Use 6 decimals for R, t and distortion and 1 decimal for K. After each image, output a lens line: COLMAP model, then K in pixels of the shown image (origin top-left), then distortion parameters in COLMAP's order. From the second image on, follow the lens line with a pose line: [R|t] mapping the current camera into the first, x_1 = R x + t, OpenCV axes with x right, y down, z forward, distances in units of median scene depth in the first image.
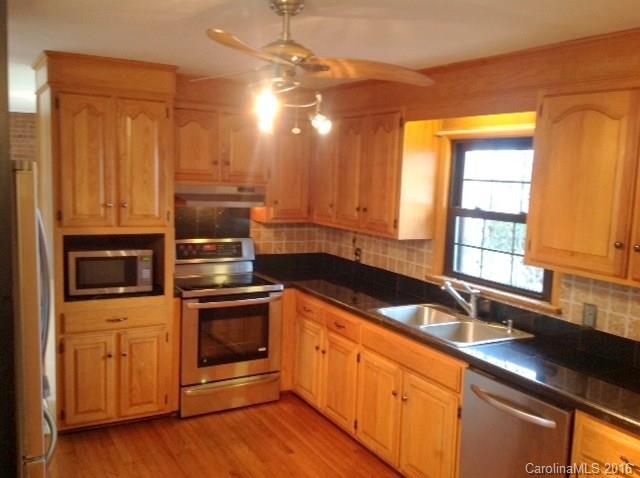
lens RADIAL K [[598.1, 0, 320.0], [0, 598.1, 239.0], [0, 0, 1]] dist [0.157810, -0.340960]
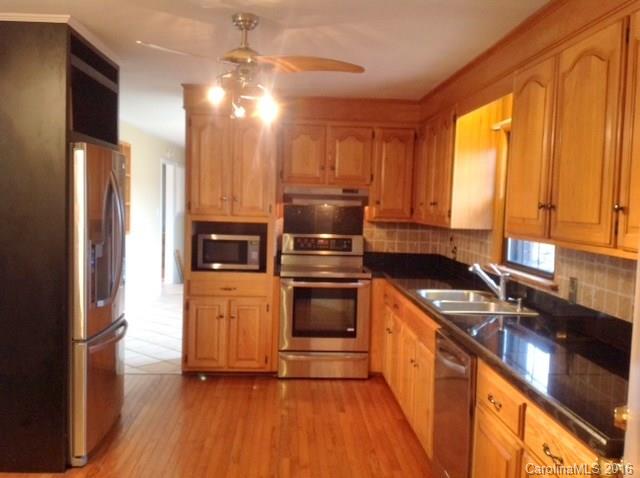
lens RADIAL K [[598.1, 0, 320.0], [0, 598.1, 239.0], [0, 0, 1]] dist [0.157810, -0.340960]
pose [[0.893596, 0.015125, -0.448617, 0.391606], [-0.046961, 0.997098, -0.059925, 0.092449], [0.446408, 0.074617, 0.891713, -0.048795]]
